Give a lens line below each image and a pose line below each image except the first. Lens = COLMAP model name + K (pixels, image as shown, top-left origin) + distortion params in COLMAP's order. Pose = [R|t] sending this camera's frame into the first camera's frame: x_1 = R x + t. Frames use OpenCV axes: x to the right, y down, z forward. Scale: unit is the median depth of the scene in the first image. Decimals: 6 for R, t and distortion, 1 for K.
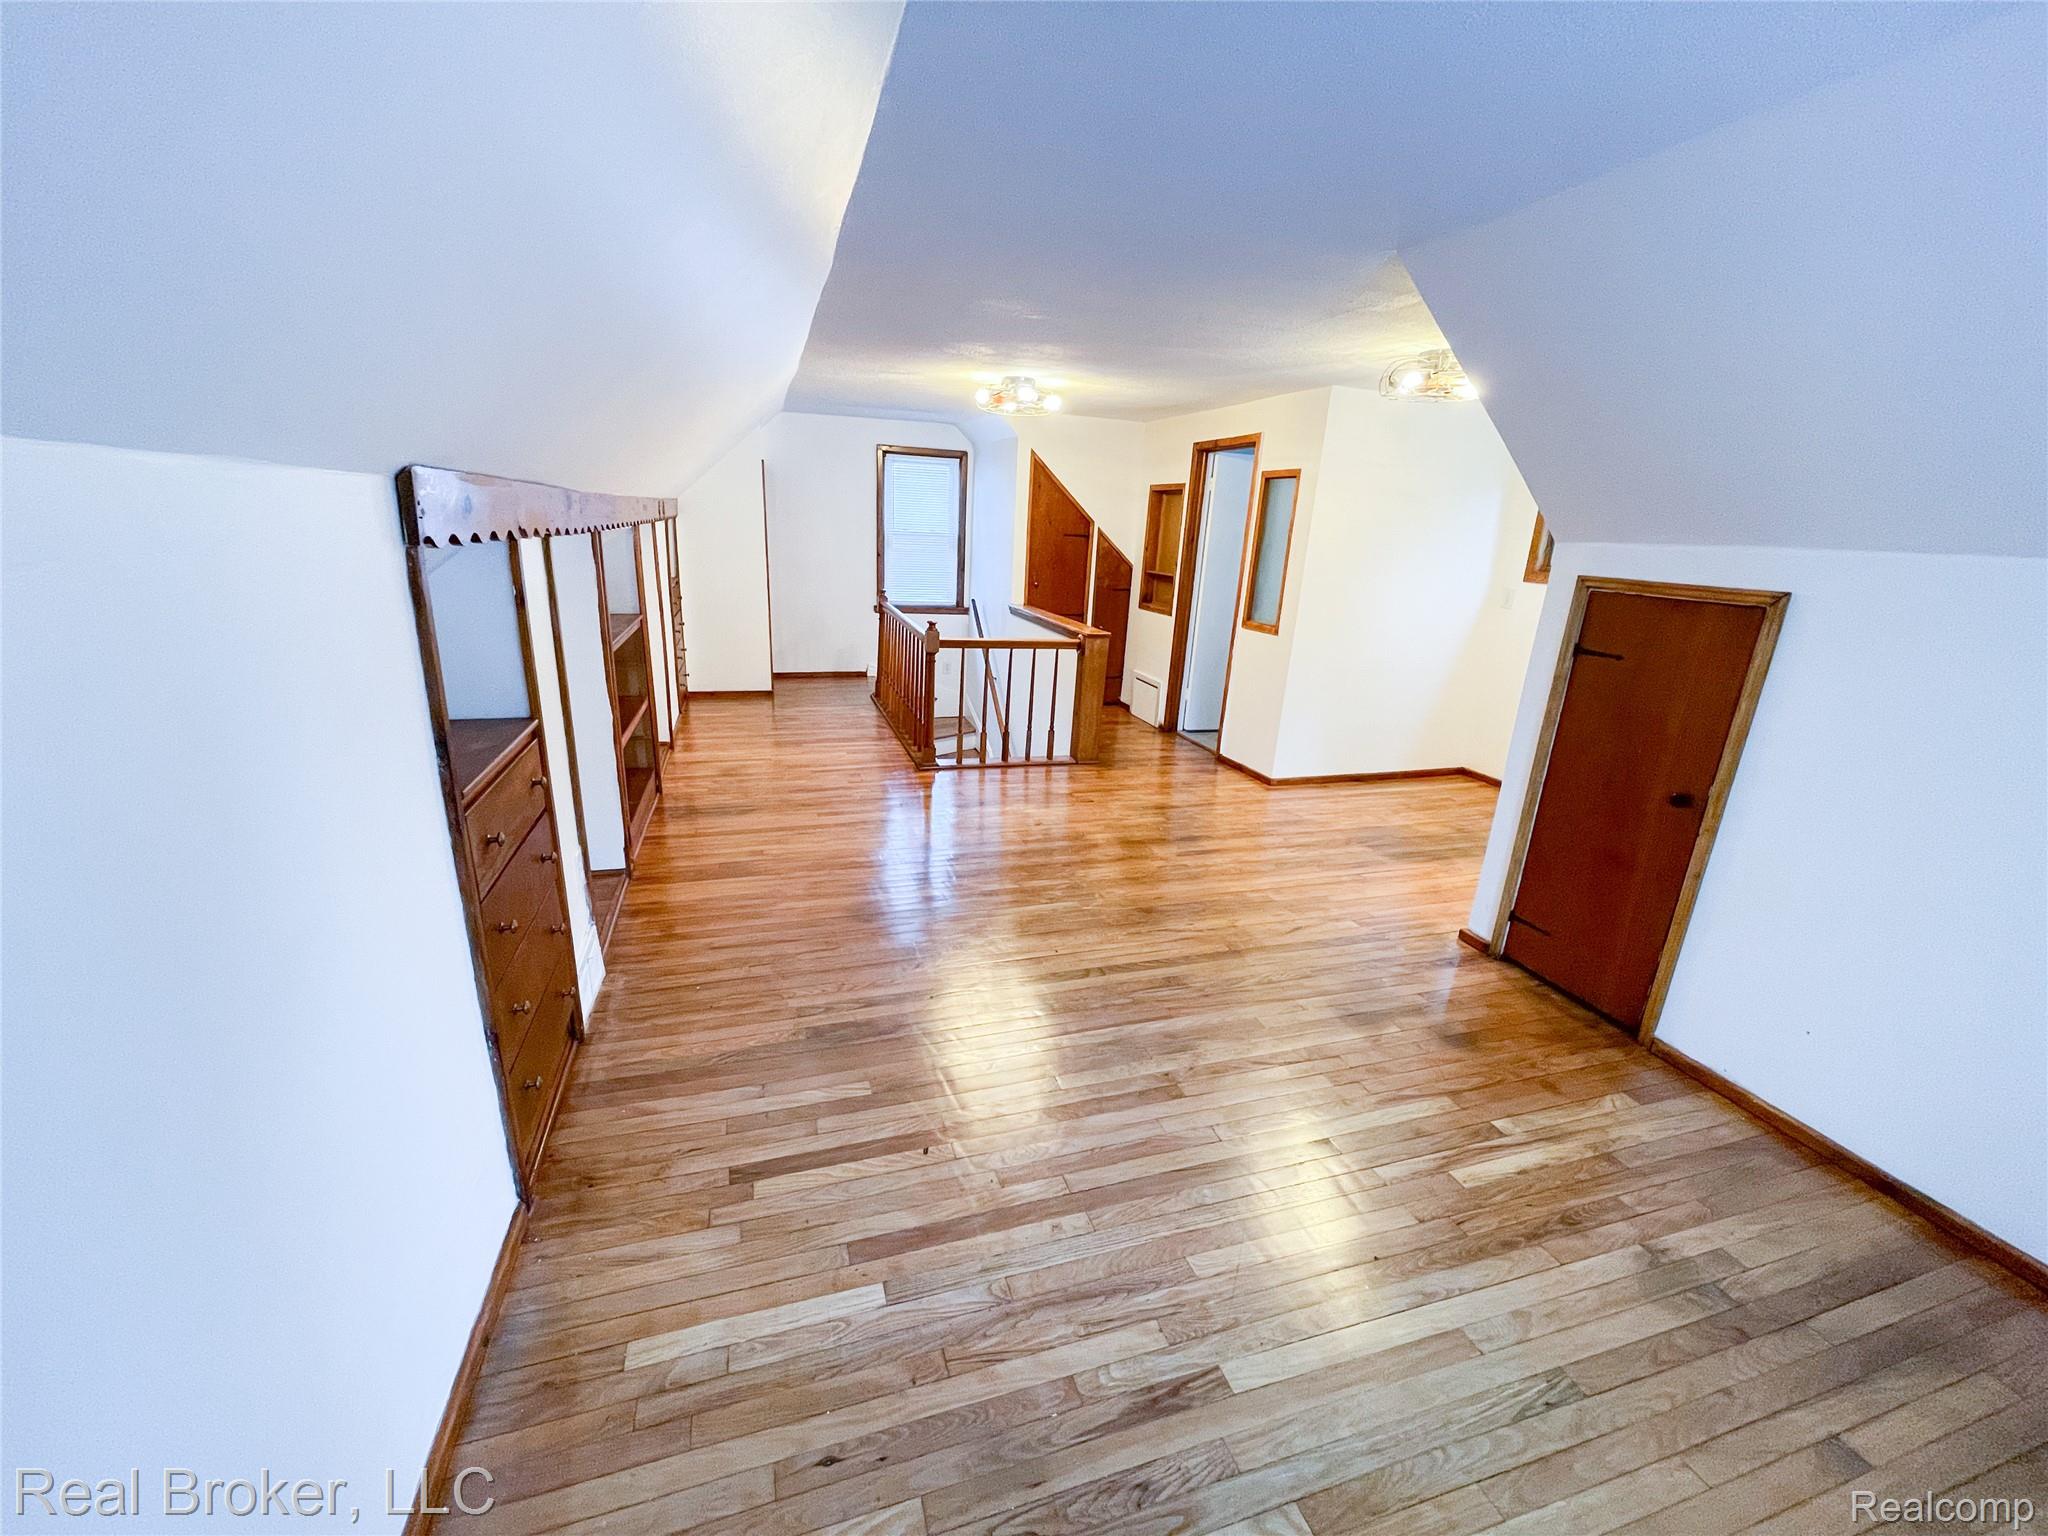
lens RADIAL K [[822.8, 0, 1014.6], [0, 822.8, 779.5], [0, 0, 1]] dist [0.000303, -0.000023]
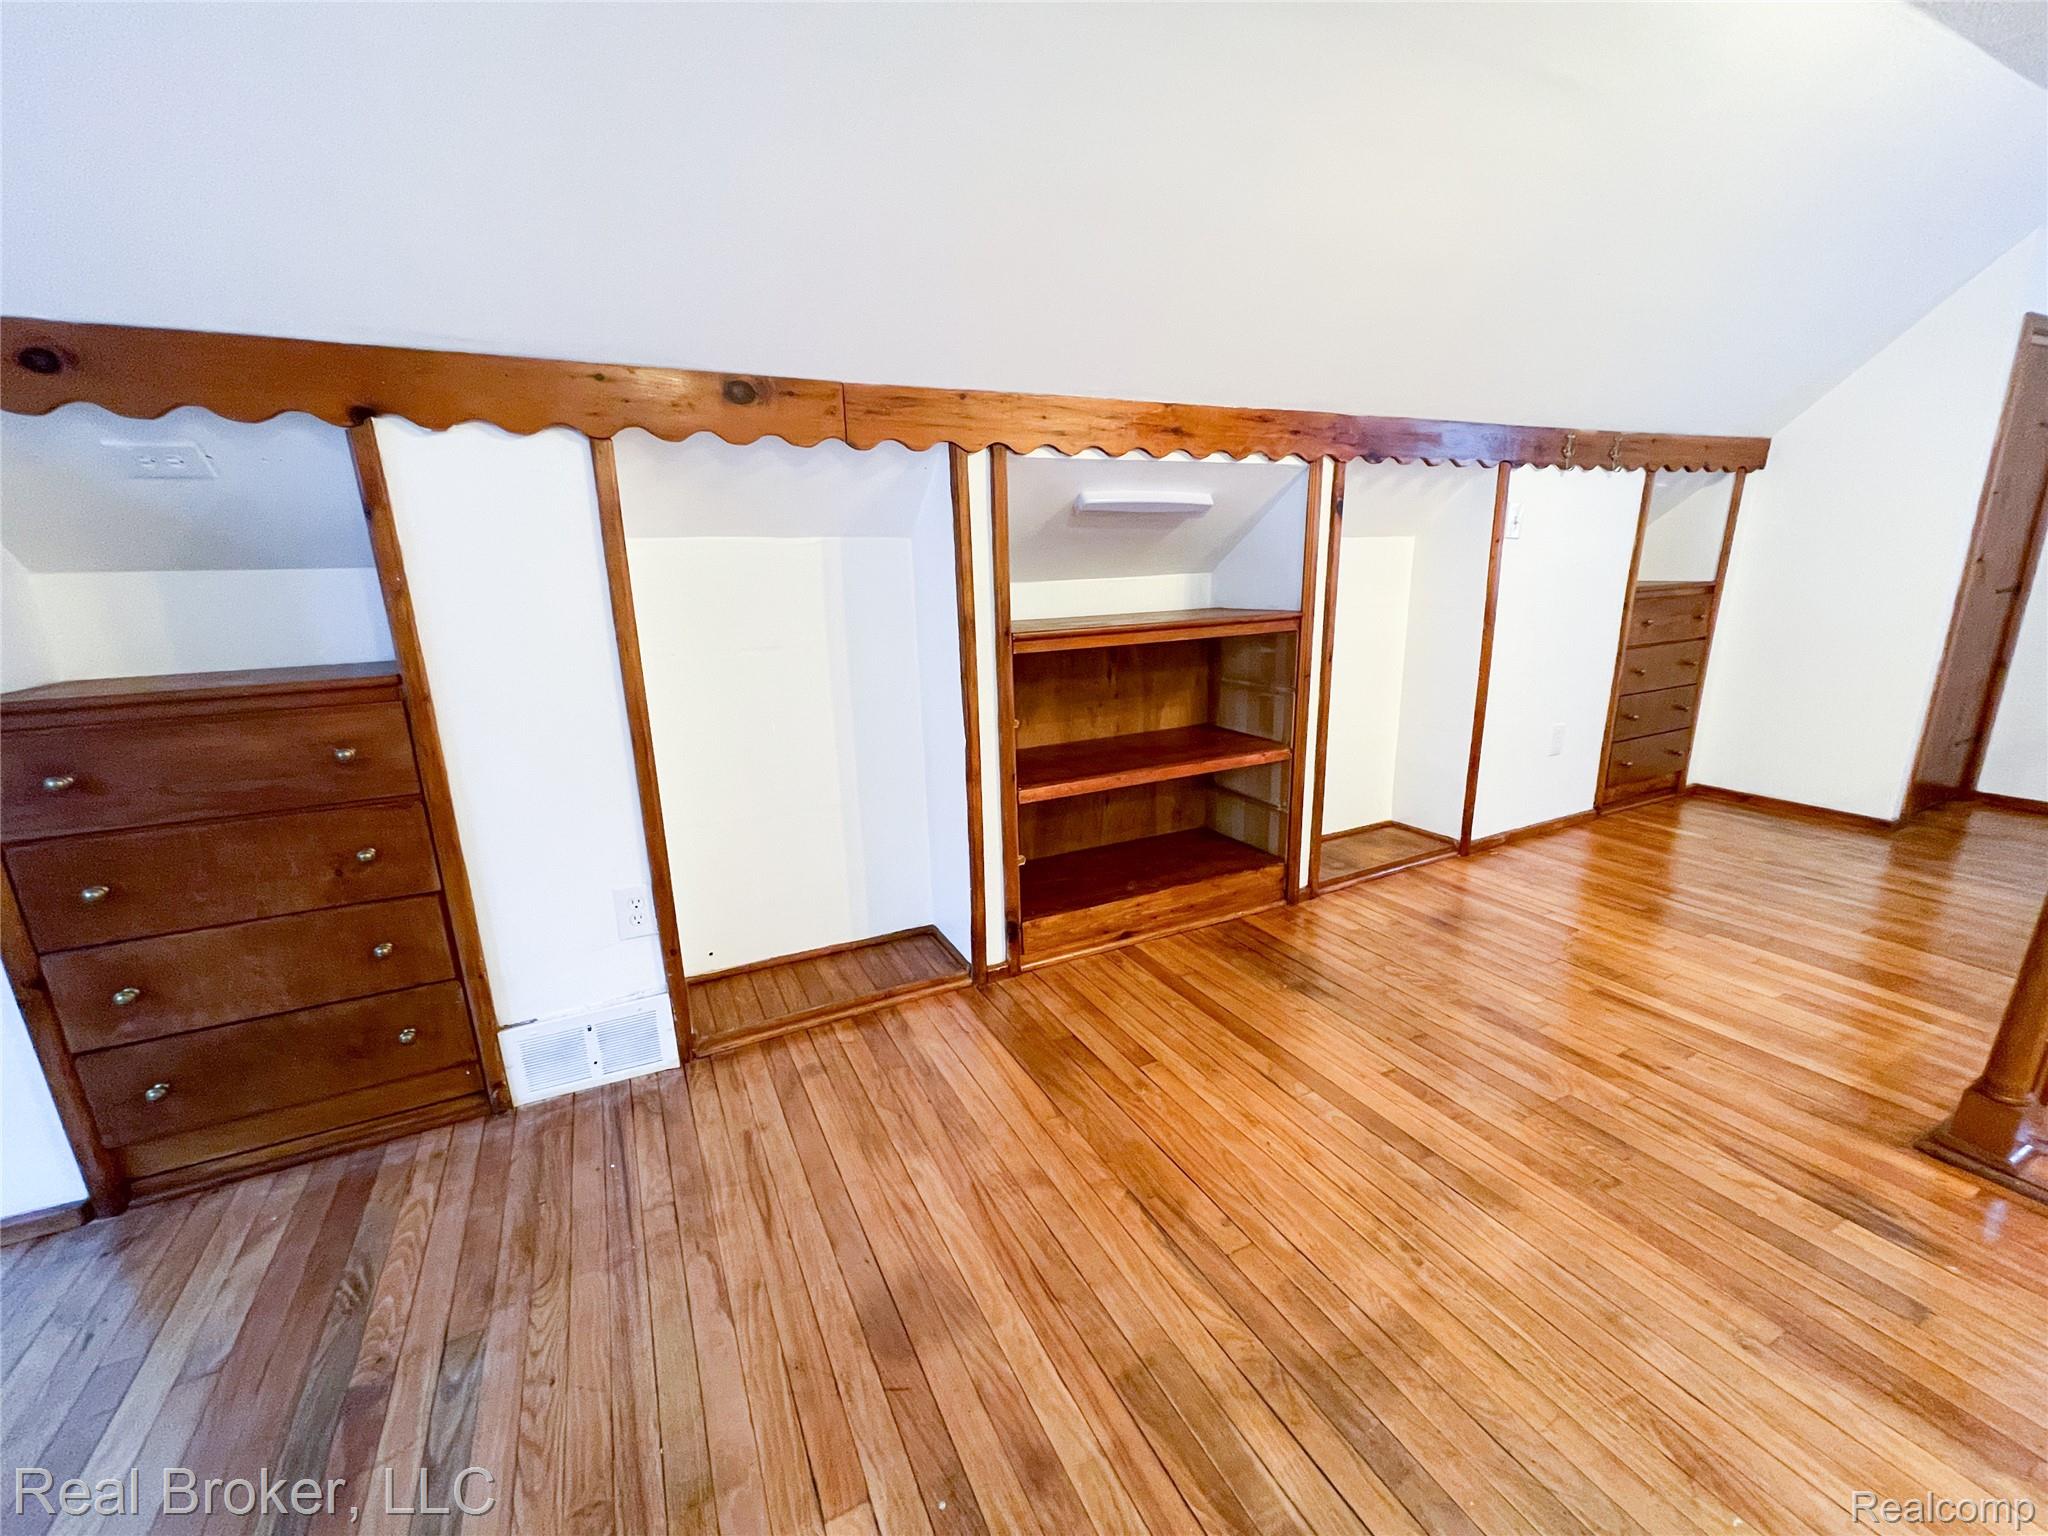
lens RADIAL K [[822.8, 0, 1022.1], [0, 822.8, 773.6], [0, 0, 1]] dist [0.000303, -0.000023]
pose [[0.161299, 0.200358, -0.966354, 0.105052], [-0.261416, 0.952873, 0.153928, -0.106367], [0.951653, 0.227792, 0.206075, 0.587078]]
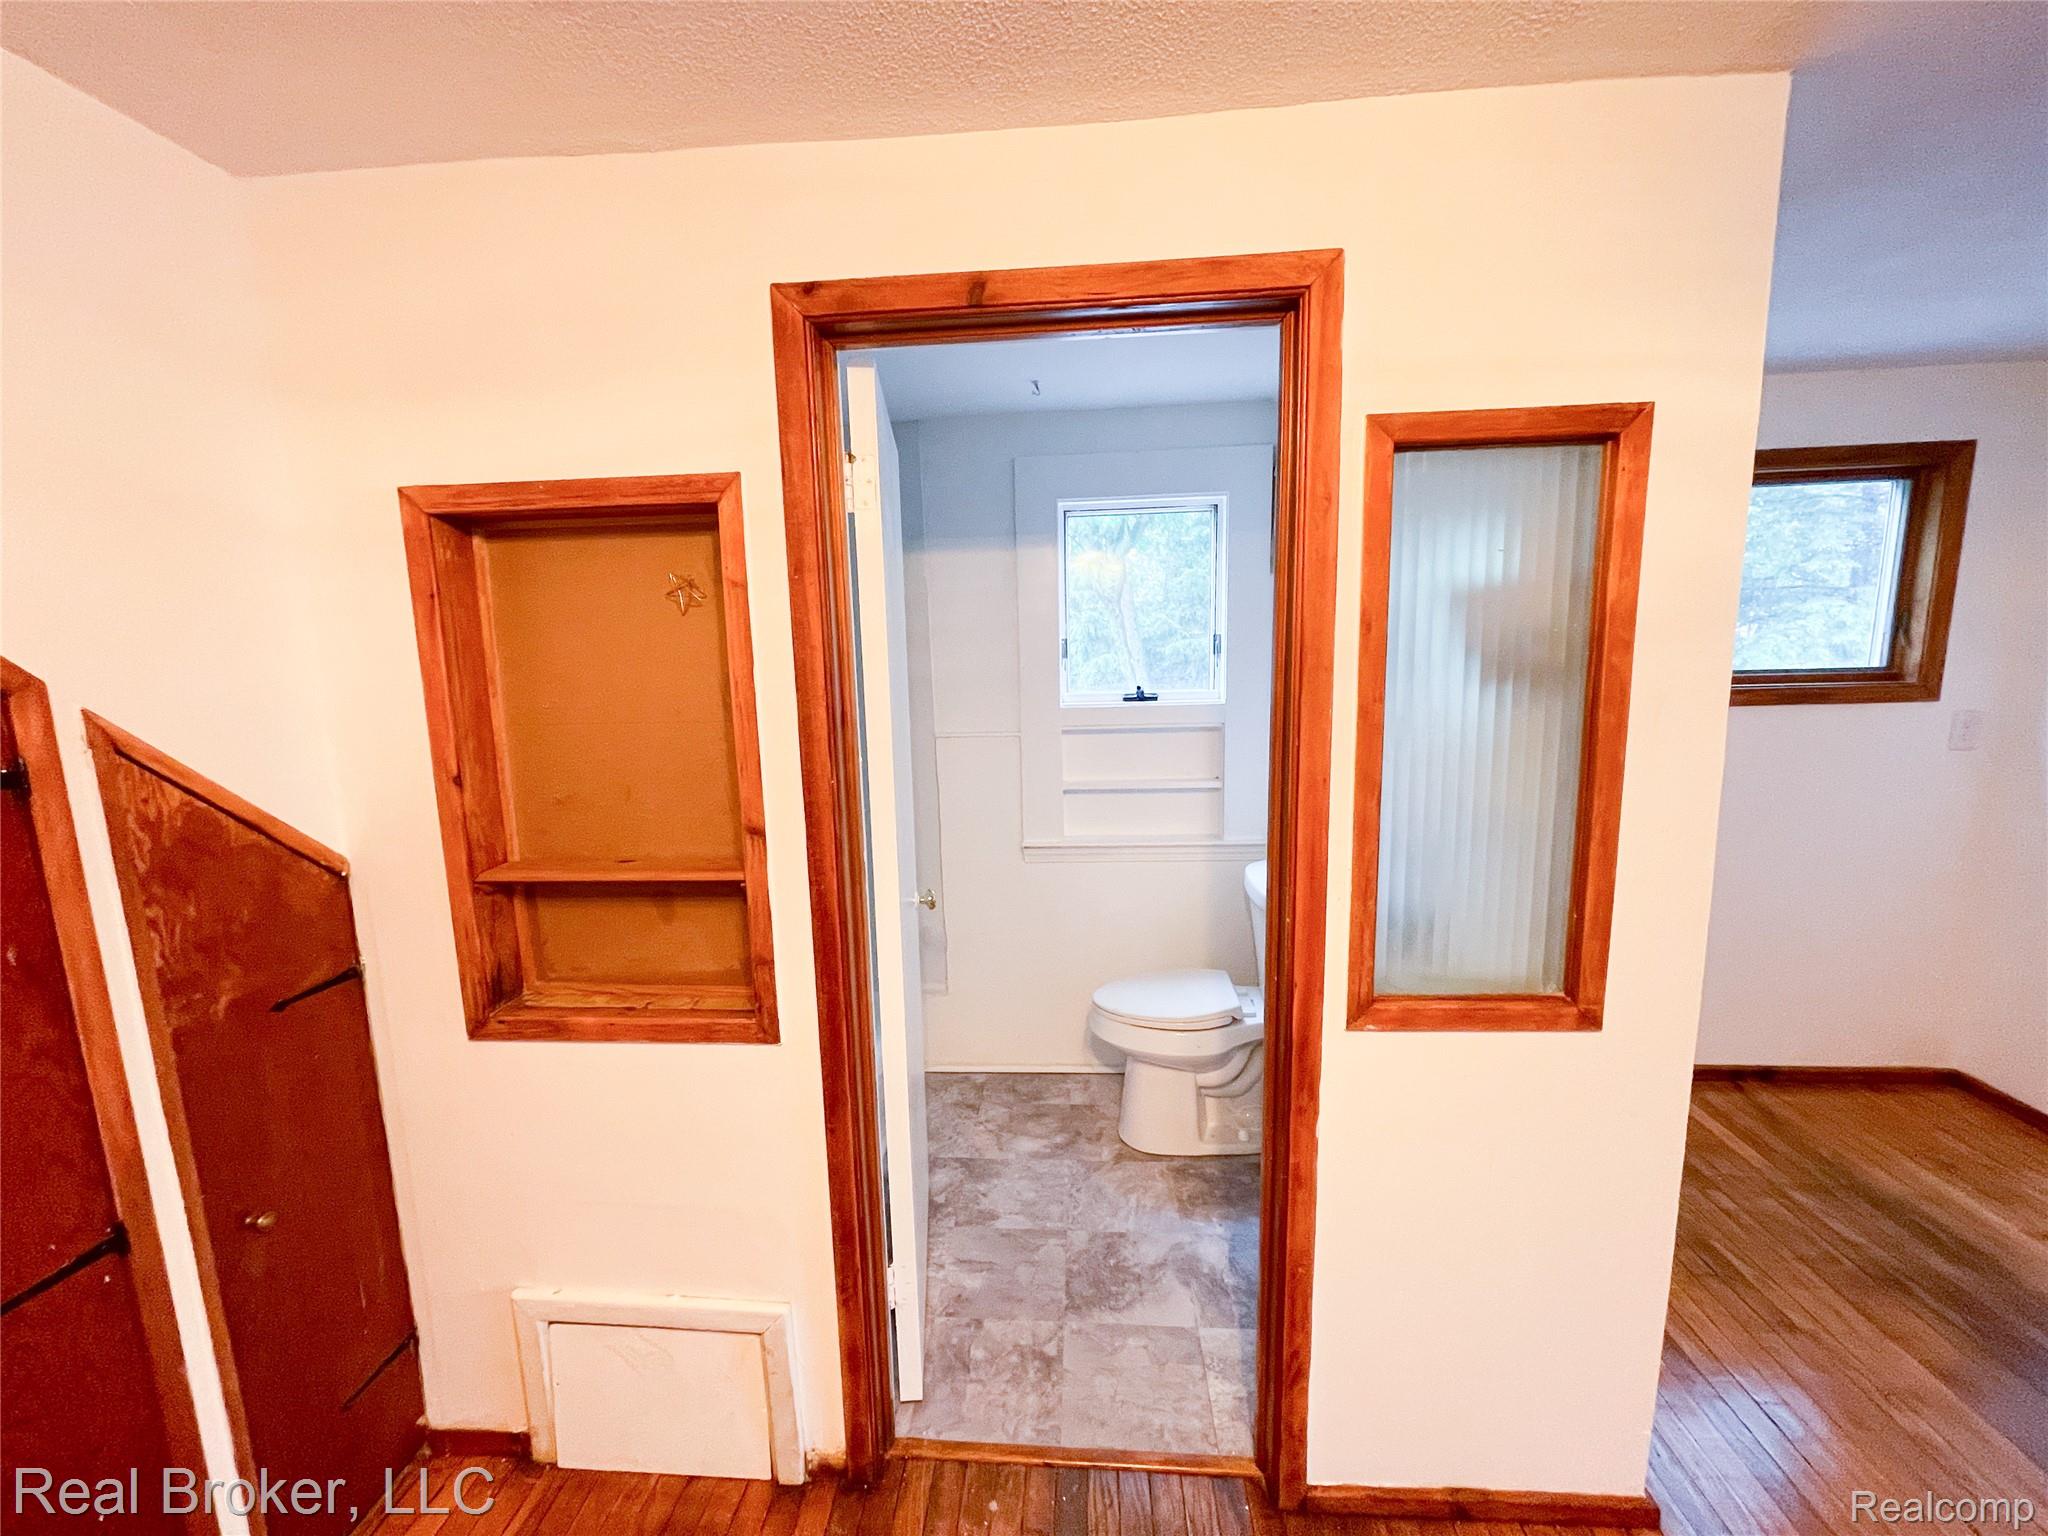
lens RADIAL K [[822.8, 0, 1024.0], [0, 822.8, 768.2], [0, 0, 1]] dist [0.000303, -0.000023]
pose [[0.366637, -0.187874, 0.911197, 0.027655], [0.315684, 0.946416, 0.068114, -0.329012], [-0.875169, 0.262678, 0.406300, 1.027447]]
